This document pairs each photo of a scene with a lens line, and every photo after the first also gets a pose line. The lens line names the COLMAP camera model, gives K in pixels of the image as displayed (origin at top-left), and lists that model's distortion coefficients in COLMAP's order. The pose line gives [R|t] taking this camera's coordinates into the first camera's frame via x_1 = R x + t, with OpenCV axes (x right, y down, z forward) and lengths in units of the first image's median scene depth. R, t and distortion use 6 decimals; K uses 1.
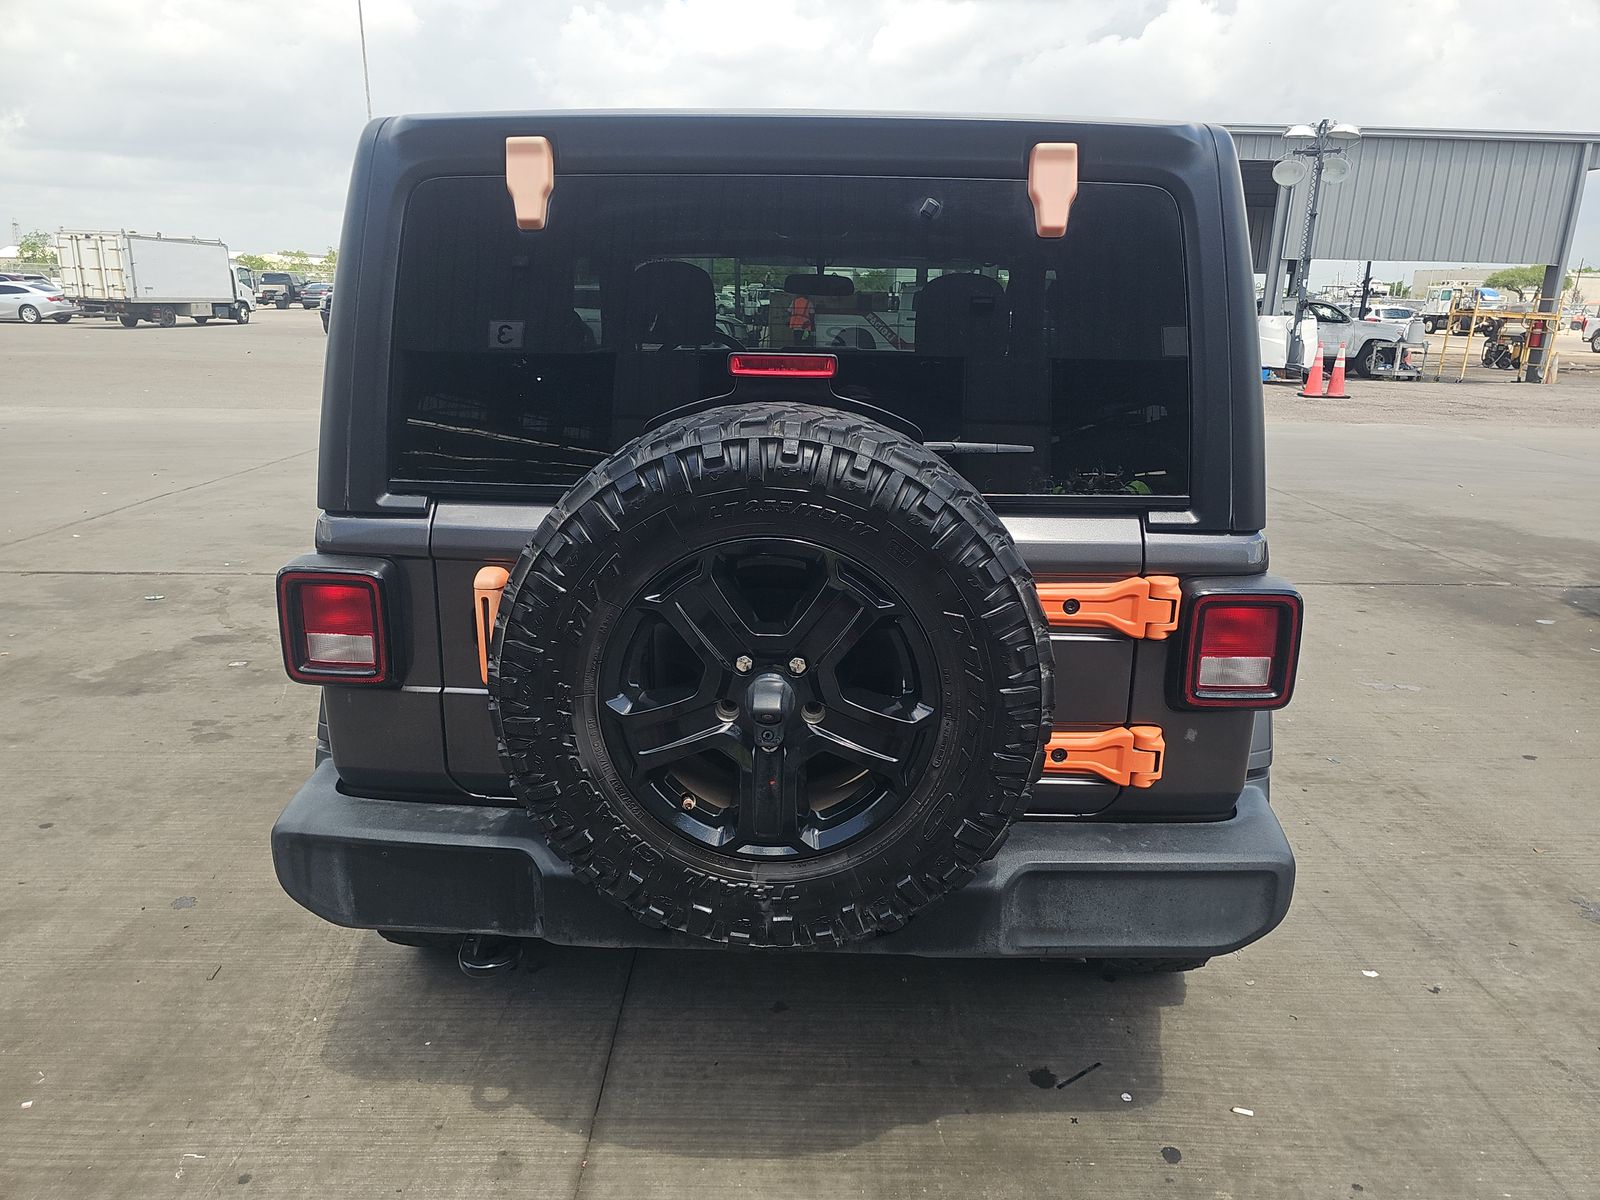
lens RADIAL K [[1070.2, 0, 803.9], [0, 1070.2, 598.5], [0, 0, 1]] dist [0.012053, -0.005291]
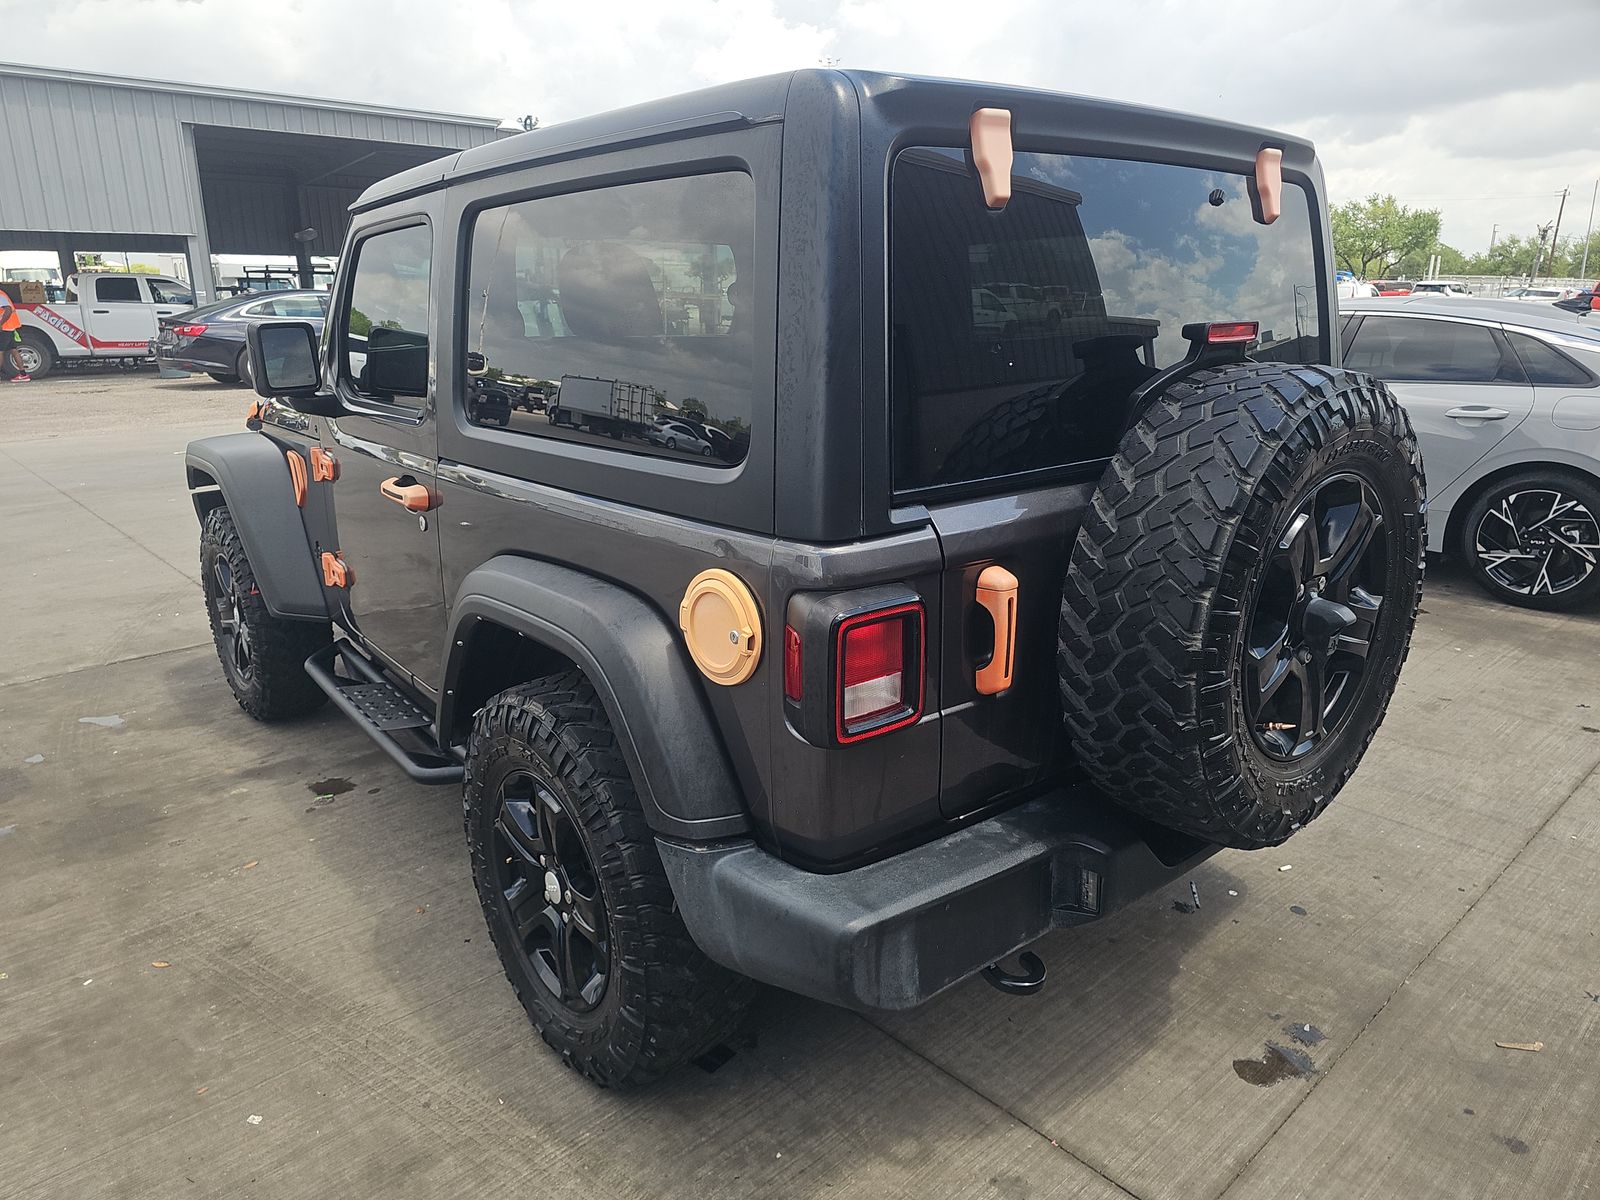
lens RADIAL K [[1070.2, 0, 804.6], [0, 1070.2, 591.7], [0, 0, 1]] dist [0.012053, -0.005291]
pose [[0.747175, -0.205200, 0.632157, -0.889374], [0.199333, 0.976546, 0.081389, -0.102978], [-0.634031, 0.065198, 0.770554, 0.334755]]
